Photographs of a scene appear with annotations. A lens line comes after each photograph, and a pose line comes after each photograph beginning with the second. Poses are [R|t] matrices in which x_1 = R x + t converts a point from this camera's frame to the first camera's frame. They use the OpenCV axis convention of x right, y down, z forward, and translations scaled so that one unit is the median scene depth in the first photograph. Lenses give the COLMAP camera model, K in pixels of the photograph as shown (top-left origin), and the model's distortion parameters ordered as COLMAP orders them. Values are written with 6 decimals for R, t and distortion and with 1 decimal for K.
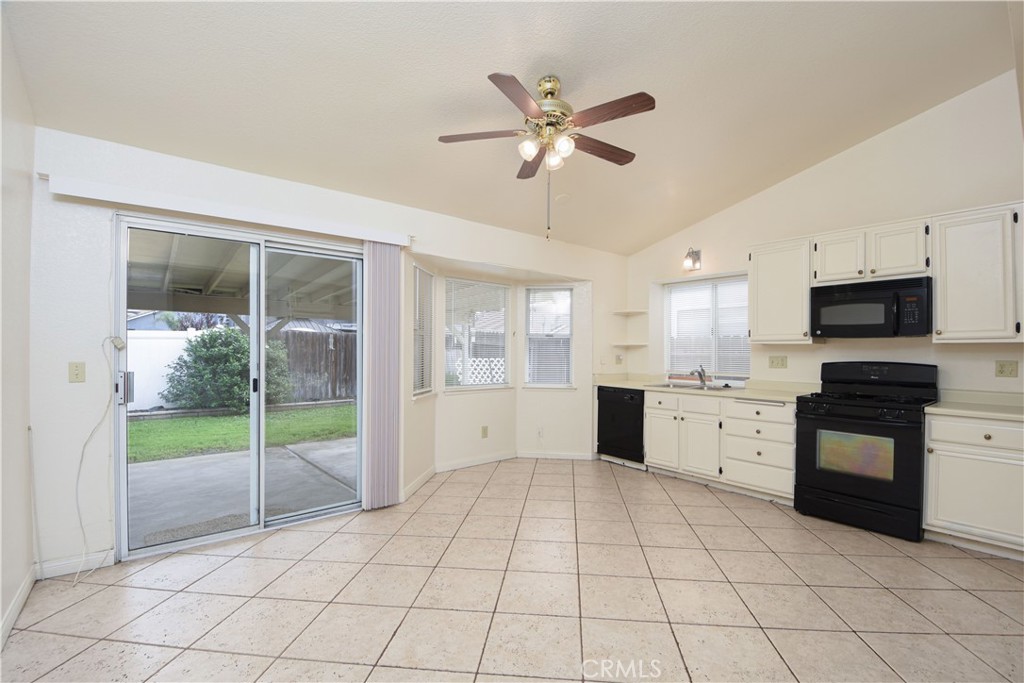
lens RADIAL K [[450.3, 0, 524.8], [0, 450.3, 350.9], [0, 0, 1]] dist [0.025641, -0.022669]
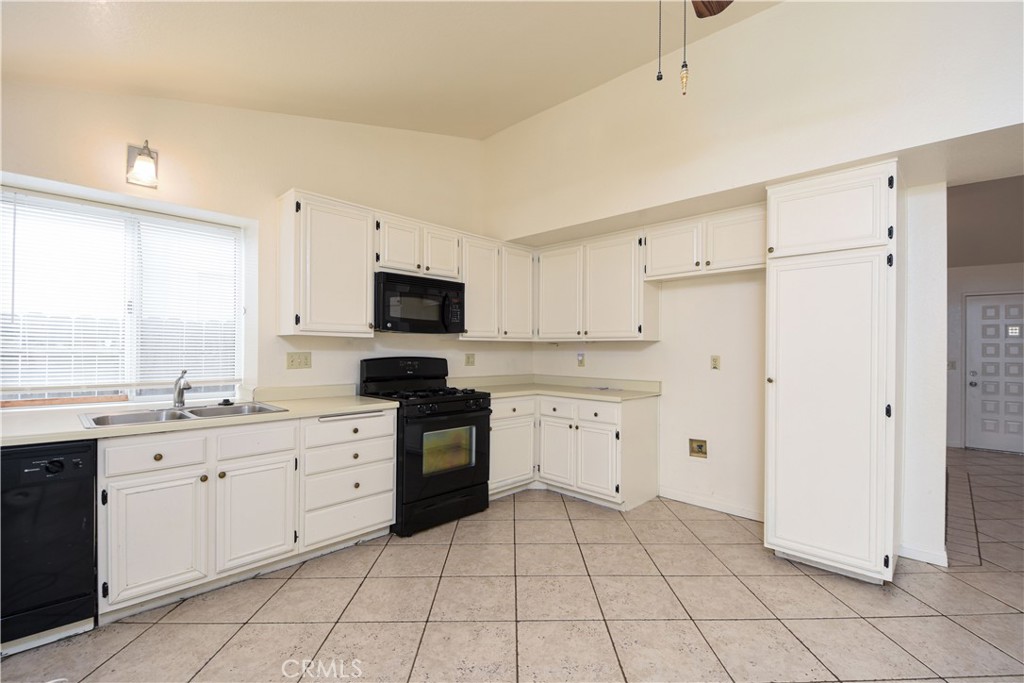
lens RADIAL K [[450.3, 0, 524.8], [0, 450.3, 350.9], [0, 0, 1]] dist [0.025641, -0.022669]
pose [[-0.126208, -0.010691, 0.991946, -0.241404], [-0.010417, 0.999901, 0.009452, -0.001497], [-0.991949, -0.009140, -0.126307, 0.823019]]
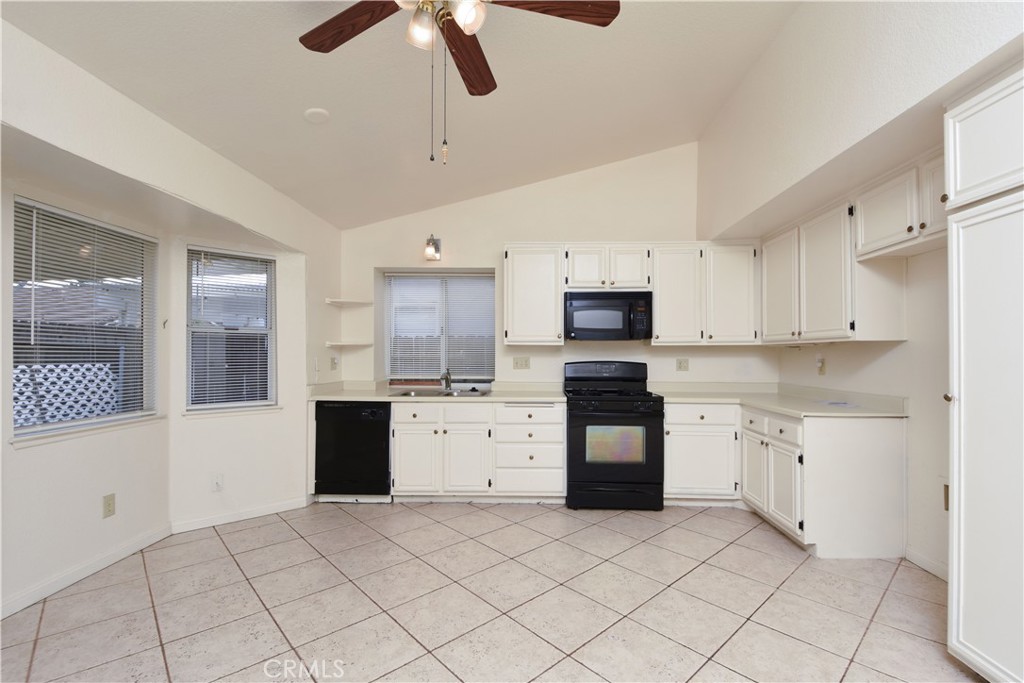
lens RADIAL K [[450.3, 0, 524.8], [0, 450.3, 350.9], [0, 0, 1]] dist [0.025641, -0.022669]
pose [[0.659675, 0.000382, 0.751551, -0.218517], [0.001657, 0.999997, -0.001962, -0.000460], [-0.751549, 0.002540, 0.659672, 0.371151]]
